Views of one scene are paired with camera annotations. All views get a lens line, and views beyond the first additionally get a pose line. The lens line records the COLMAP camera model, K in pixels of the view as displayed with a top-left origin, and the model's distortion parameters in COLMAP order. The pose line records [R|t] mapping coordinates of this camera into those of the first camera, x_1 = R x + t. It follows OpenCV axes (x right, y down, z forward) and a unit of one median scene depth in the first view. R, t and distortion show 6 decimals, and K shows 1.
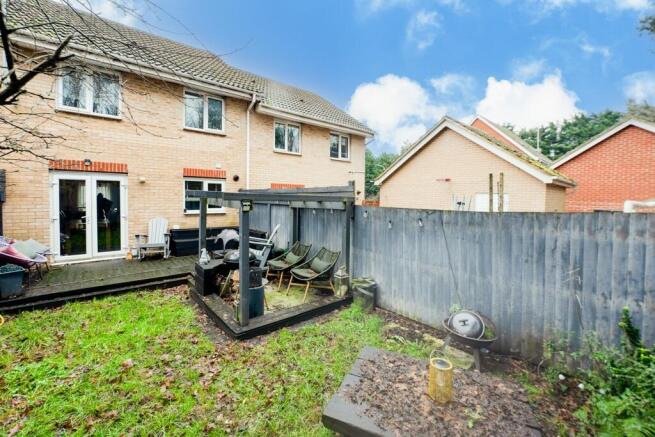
lens RADIAL K [[252.8, 0, 329.6], [0, 252.8, 182.4], [0, 0, 1]] dist [-0.010575, 0.000641]
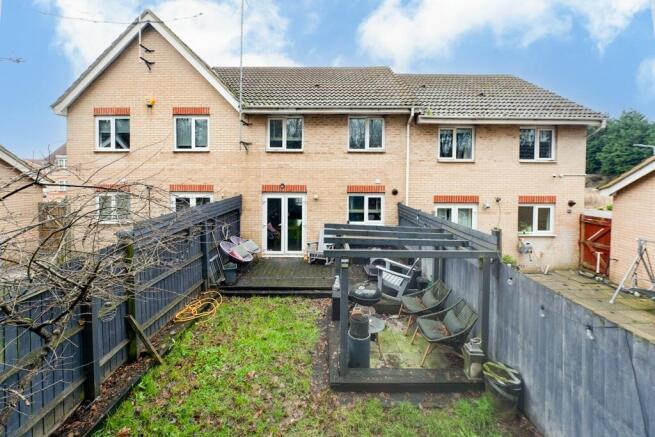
lens RADIAL K [[252.8, 0, 329.6], [0, 252.8, 182.4], [0, 0, 1]] dist [-0.010575, 0.000641]
pose [[0.789363, 0.007444, -0.613881, 0.107423], [-0.014809, 0.999866, -0.006918, -0.095525], [0.613748, 0.014552, 0.789368, 0.050278]]
